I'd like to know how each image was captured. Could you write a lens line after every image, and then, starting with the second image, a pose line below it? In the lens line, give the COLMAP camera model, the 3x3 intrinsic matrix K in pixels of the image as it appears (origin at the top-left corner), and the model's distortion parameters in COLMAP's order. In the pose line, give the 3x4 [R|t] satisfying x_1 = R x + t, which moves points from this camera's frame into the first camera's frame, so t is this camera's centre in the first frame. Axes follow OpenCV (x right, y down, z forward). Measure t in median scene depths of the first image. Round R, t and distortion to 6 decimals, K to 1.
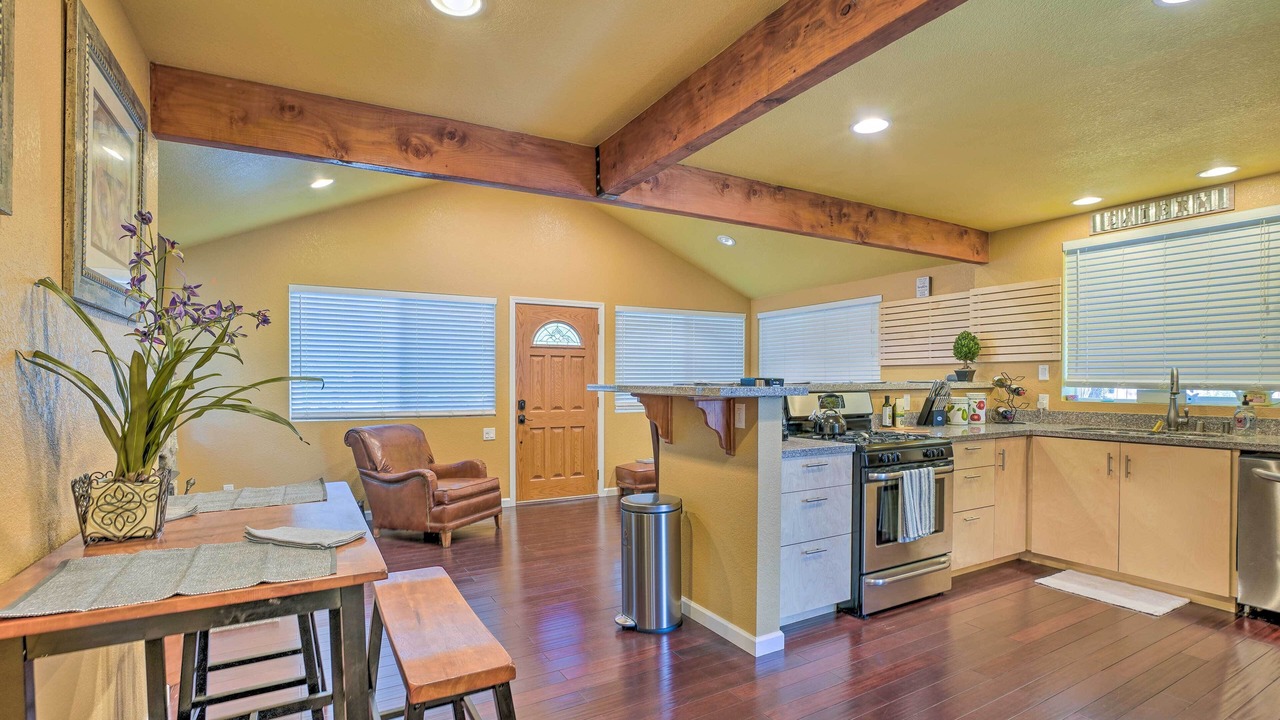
lens RADIAL K [[591.0, 0, 615.7], [0, 591.0, 386.5], [0, 0, 1]] dist [-0.052736, 0.016046]
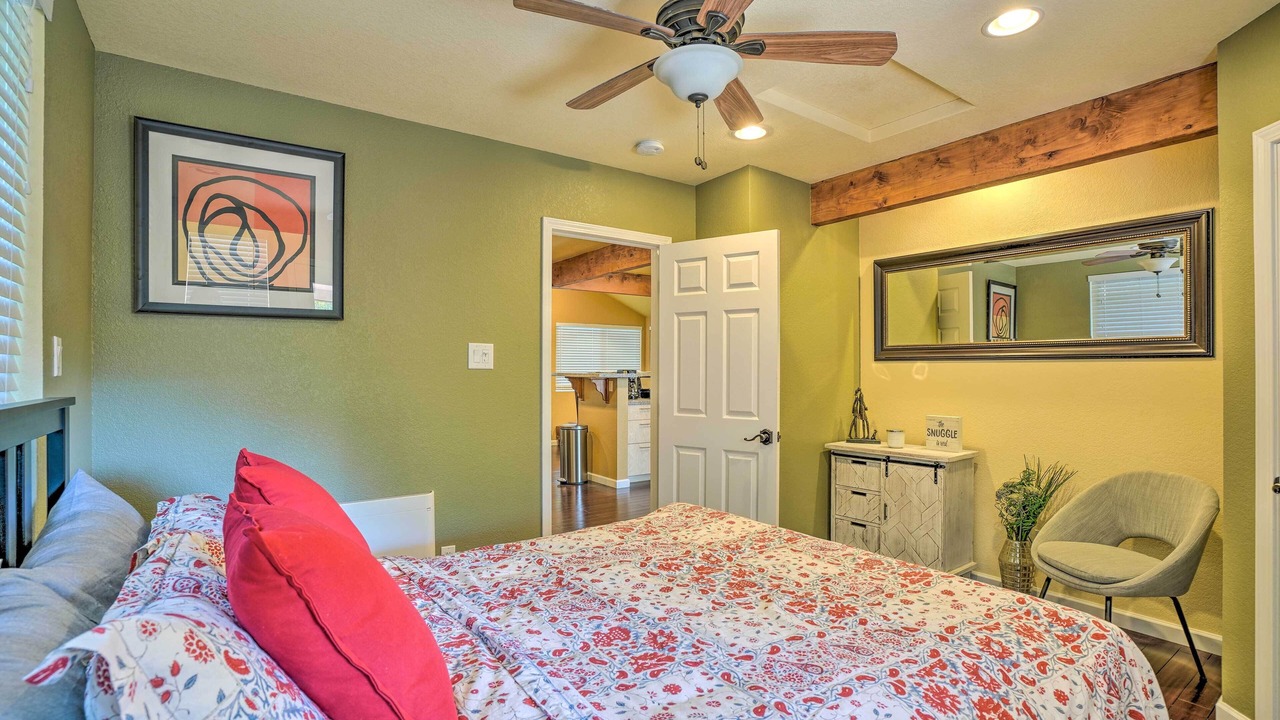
lens RADIAL K [[591.0, 0, 615.8], [0, 591.0, 370.3], [0, 0, 1]] dist [-0.052736, 0.016046]
pose [[0.994218, 0.004845, 0.107273, -0.021808], [-0.003626, 0.999927, -0.011555, 0.014074], [-0.107321, 0.011099, 0.994163, -1.293450]]
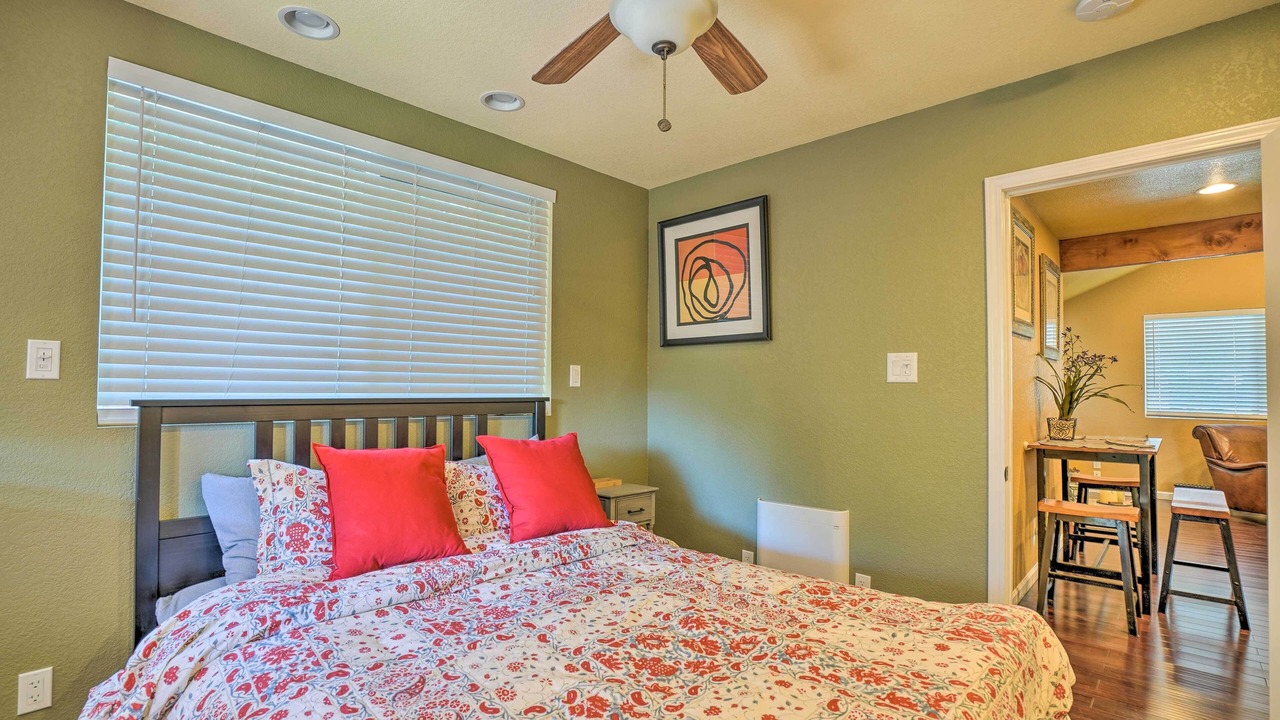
lens RADIAL K [[591.0, 0, 657.2], [0, 591.0, 371.2], [0, 0, 1]] dist [-0.052736, 0.016046]
pose [[0.324623, -0.018961, -0.945654, 0.575253], [-0.017003, 0.999520, -0.025878, 0.012903], [0.945691, 0.024479, 0.324145, -0.872018]]
